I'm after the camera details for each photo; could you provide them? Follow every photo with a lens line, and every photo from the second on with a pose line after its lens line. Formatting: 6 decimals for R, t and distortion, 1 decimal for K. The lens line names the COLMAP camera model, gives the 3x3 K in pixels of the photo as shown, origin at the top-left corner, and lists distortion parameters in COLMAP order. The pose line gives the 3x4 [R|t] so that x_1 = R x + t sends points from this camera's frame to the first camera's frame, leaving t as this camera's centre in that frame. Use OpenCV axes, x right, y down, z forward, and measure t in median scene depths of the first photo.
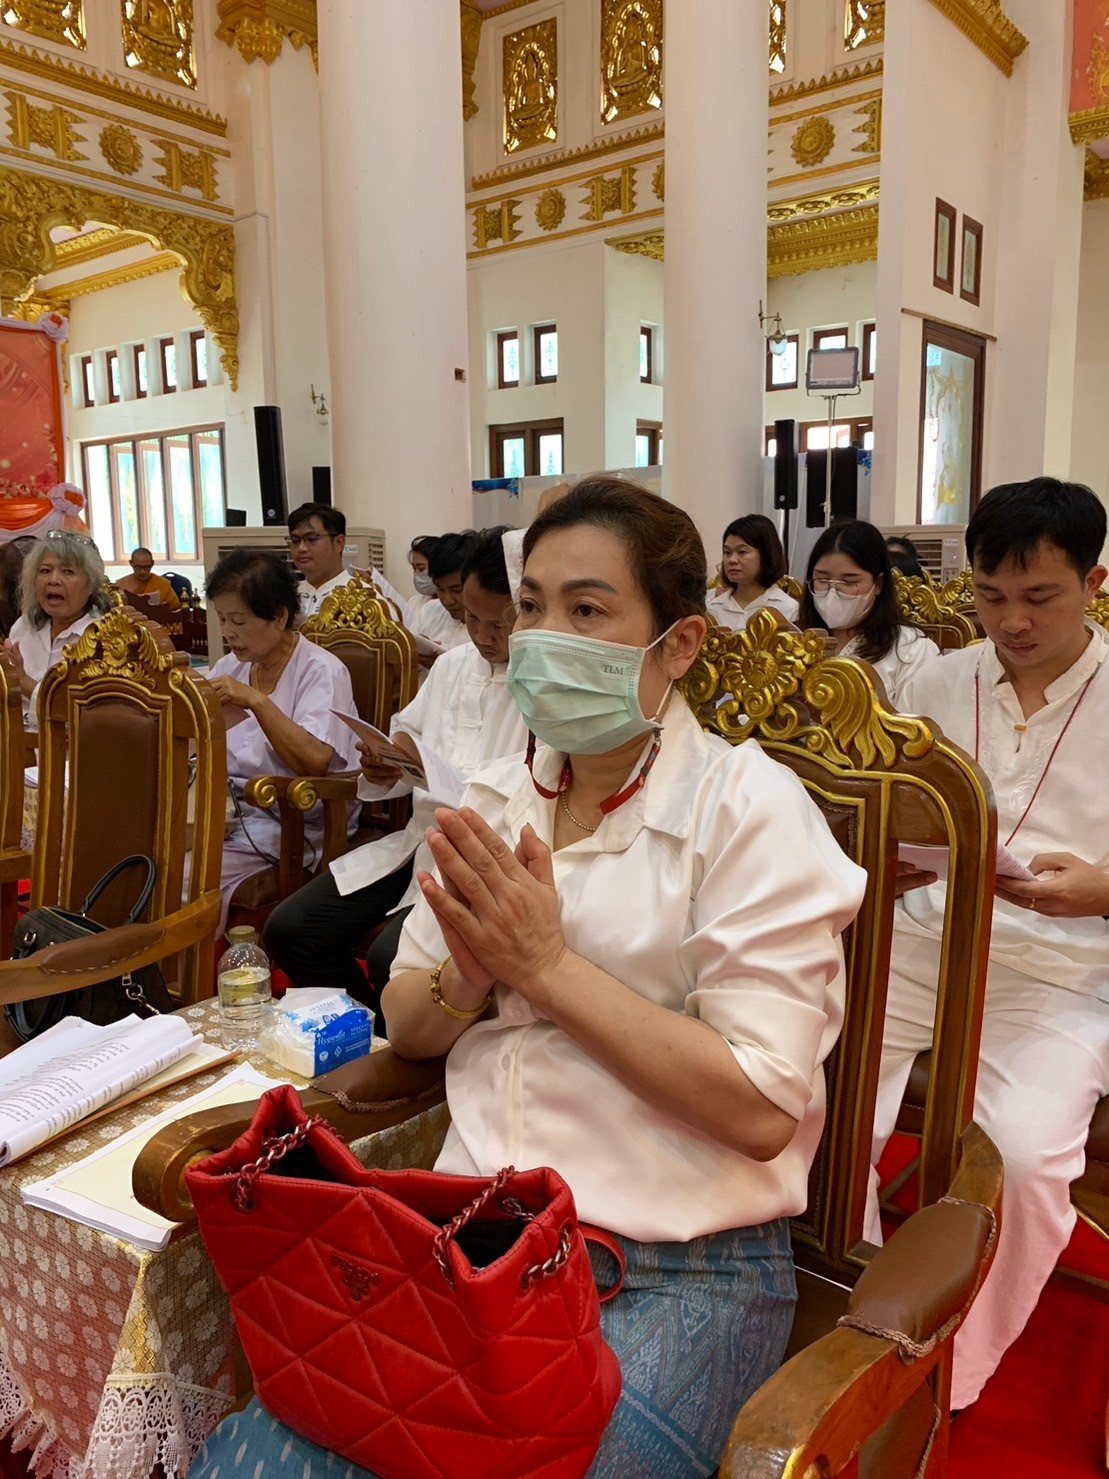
lens RADIAL K [[1196.8, 0, 531.1], [0, 1196.8, 741.3], [0, 0, 1]] dist [0.003470, 0.007134]
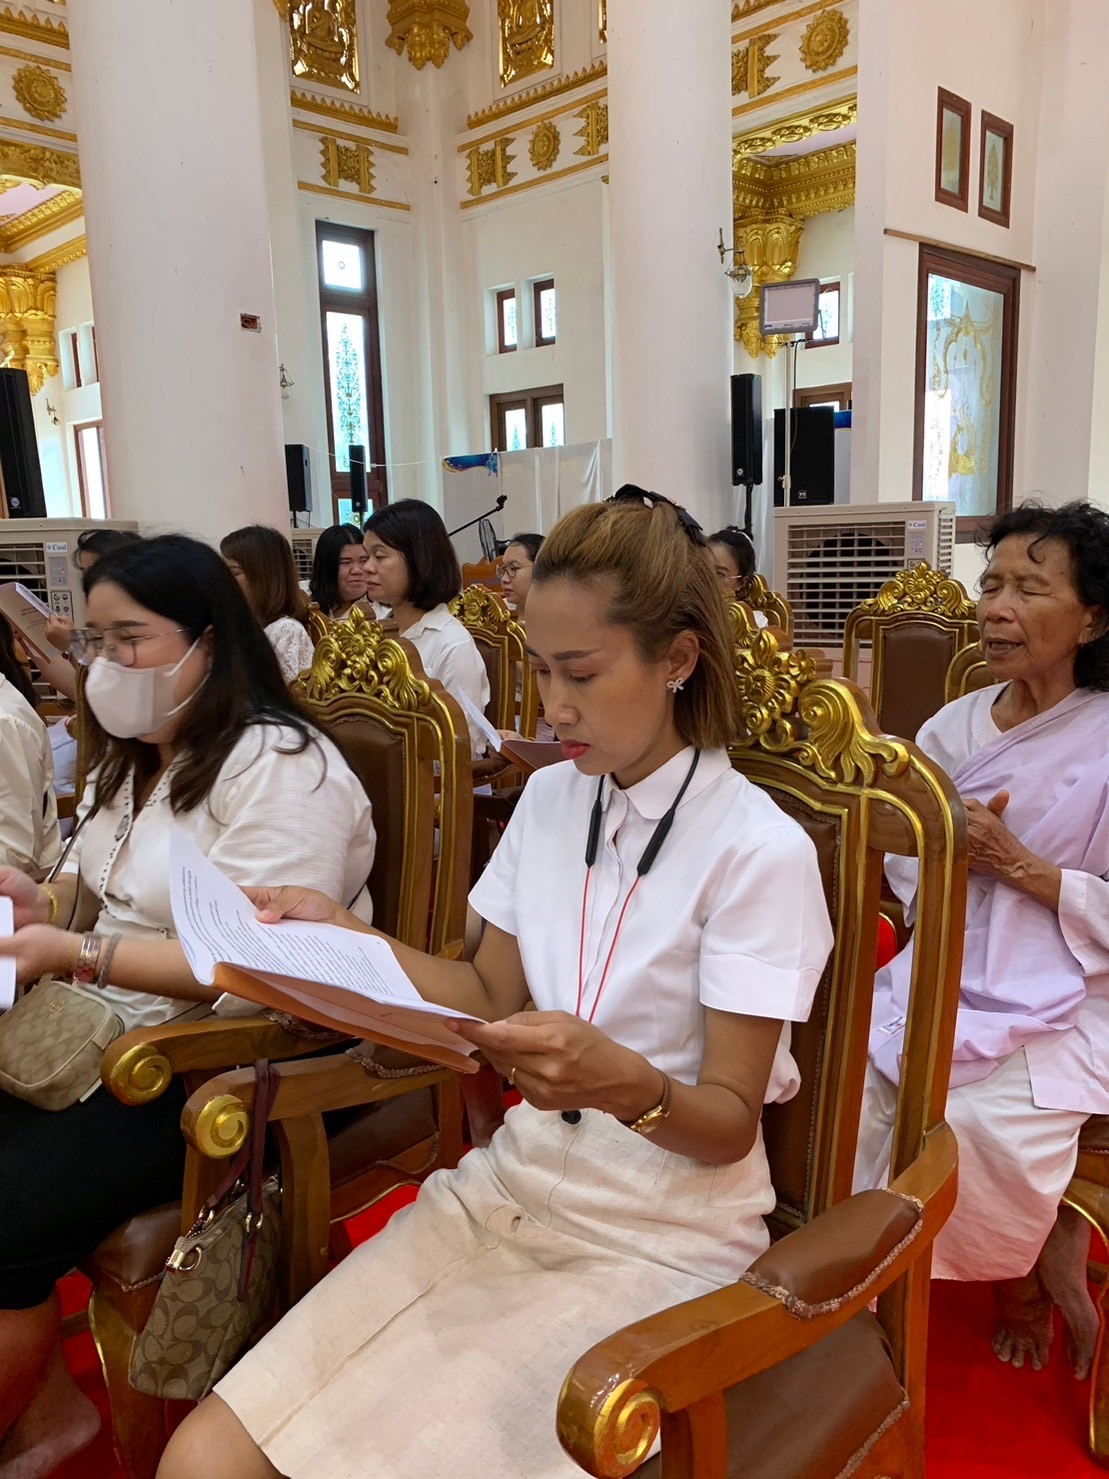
lens RADIAL K [[1165.8, 0, 551.3], [0, 1165.8, 757.7], [0, 0, 1]] dist [0.010464, -0.003659]
pose [[0.993915, 0.009160, -0.109767, 0.131366], [-0.005099, 0.999294, 0.037217, -0.027259], [0.110031, -0.036431, 0.993260, 0.139952]]
